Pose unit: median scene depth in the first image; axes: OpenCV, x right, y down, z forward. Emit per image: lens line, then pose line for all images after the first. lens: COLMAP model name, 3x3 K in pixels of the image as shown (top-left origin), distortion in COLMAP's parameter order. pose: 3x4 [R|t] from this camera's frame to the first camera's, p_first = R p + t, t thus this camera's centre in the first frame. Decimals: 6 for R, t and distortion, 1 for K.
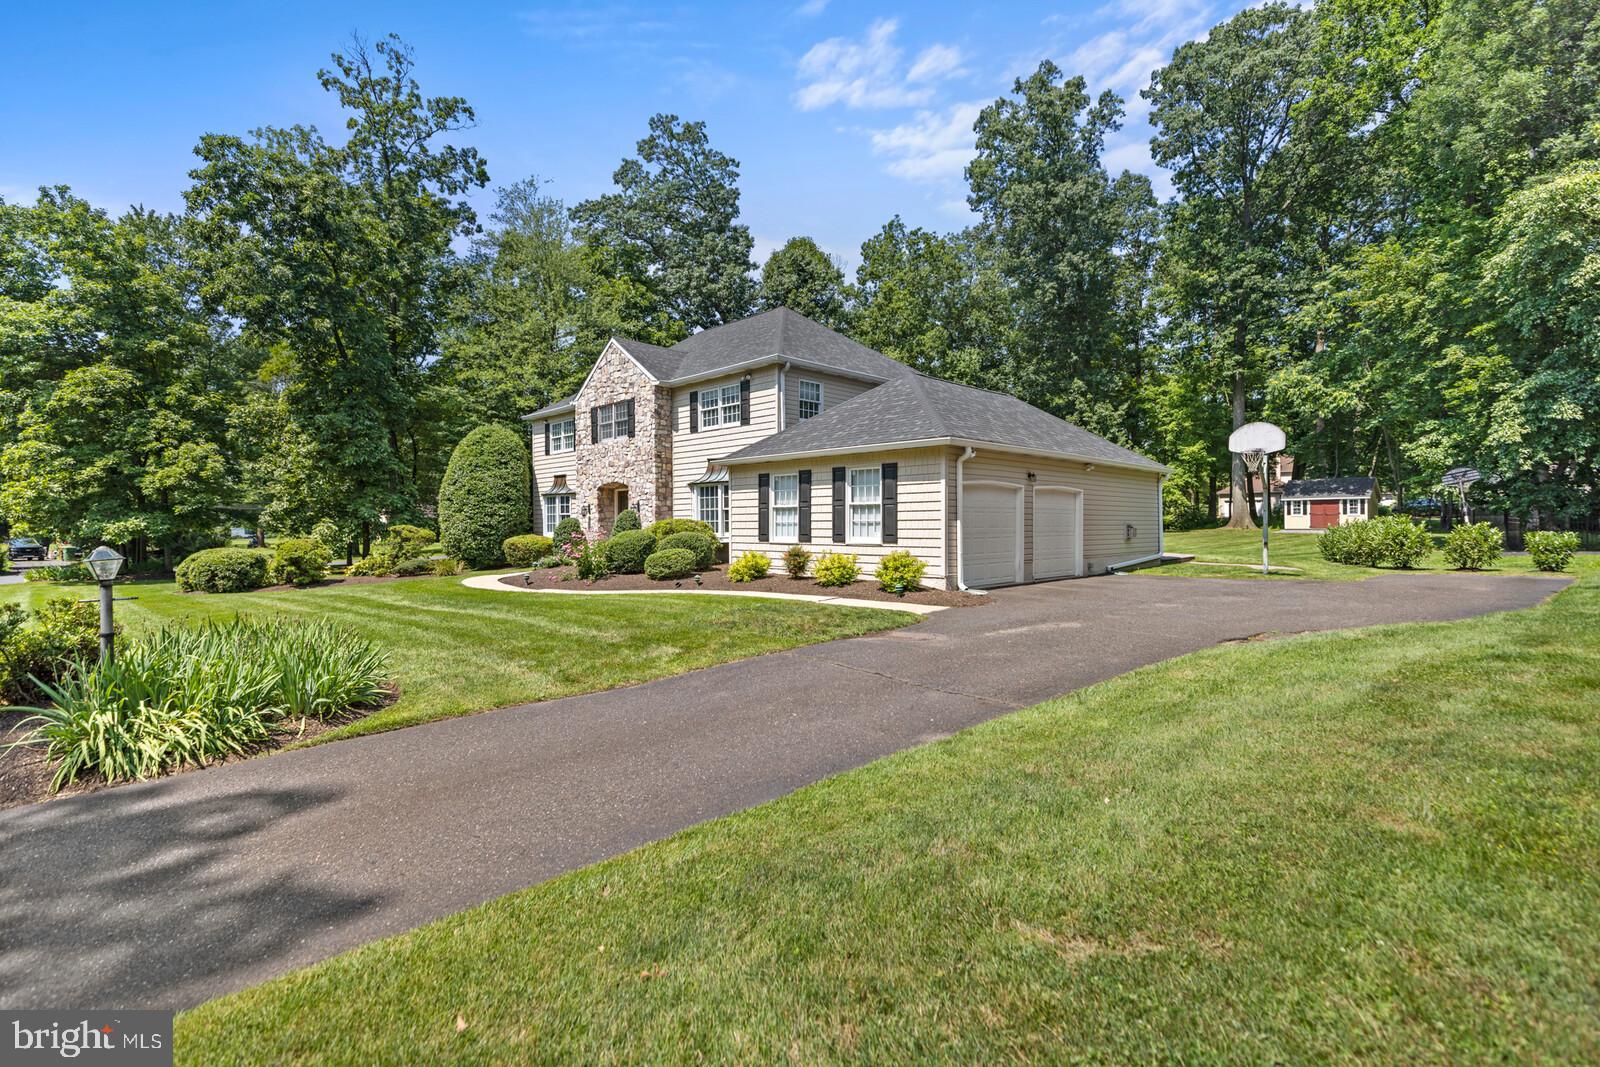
lens RADIAL K [[768.6, 0, 785.6], [0, 768.6, 530.8], [0, 0, 1]] dist [0.024553, 0.000479]
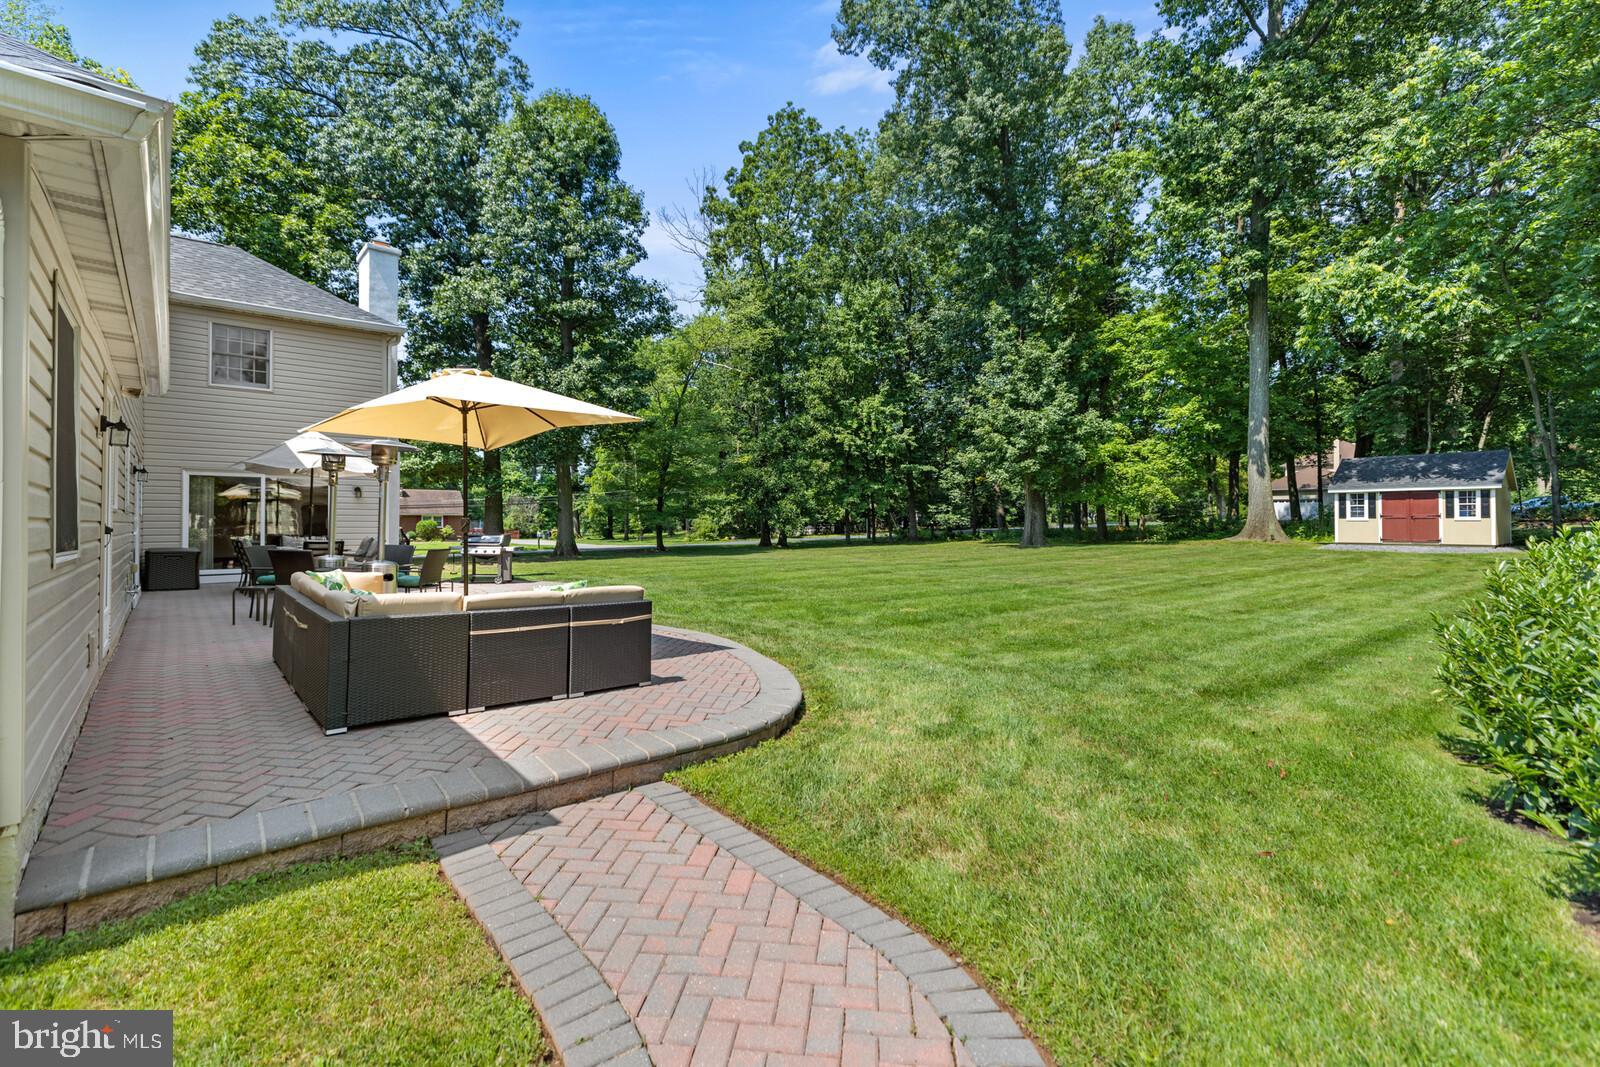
lens RADIAL K [[704.4, 0, 794.7], [0, 704.4, 526.7], [0, 0, 1]] dist [0.000734, 0.000803]
pose [[0.996239, 0.005809, -0.086457, 0.279335], [-0.006158, 0.999974, -0.003774, -0.009402], [0.086433, 0.004293, 0.996248, 0.429656]]
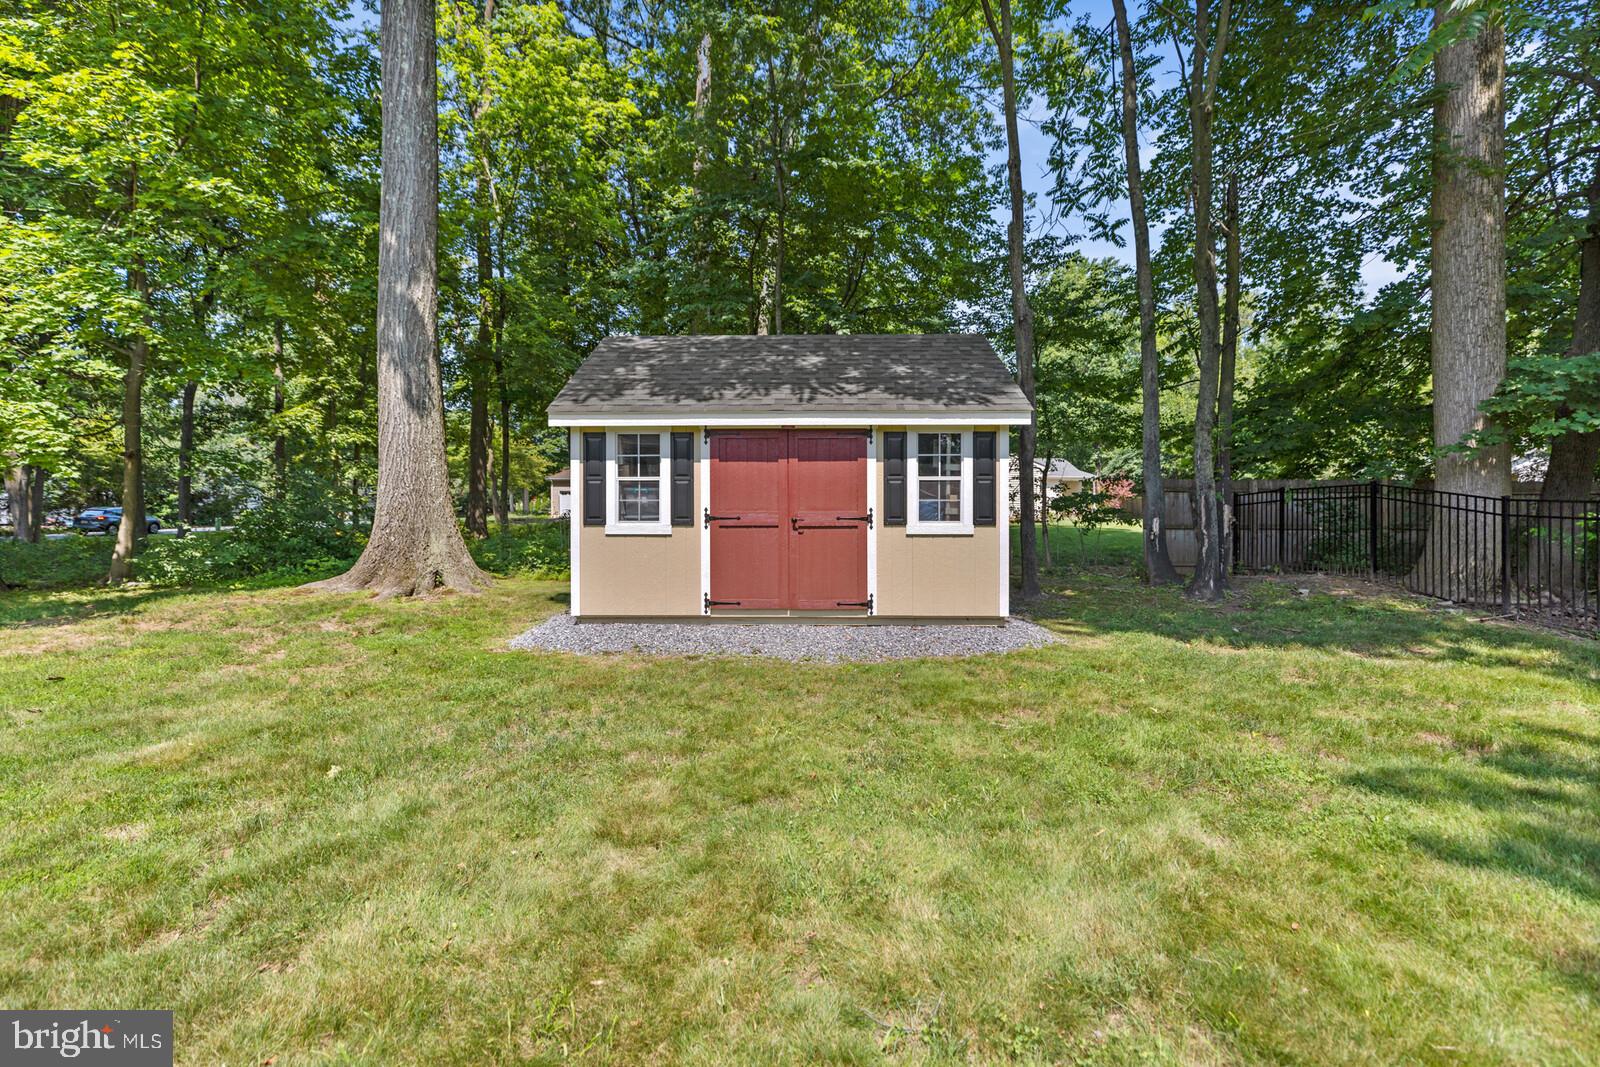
lens RADIAL K [[704.4, 0, 801.4], [0, 704.4, 525.1], [0, 0, 1]] dist [0.000734, 0.000803]
pose [[0.742850, 0.002013, 0.669455, 0.560027], [0.000642, 0.999993, -0.003721, -0.019182], [-0.669458, 0.003194, 0.742843, 0.832547]]
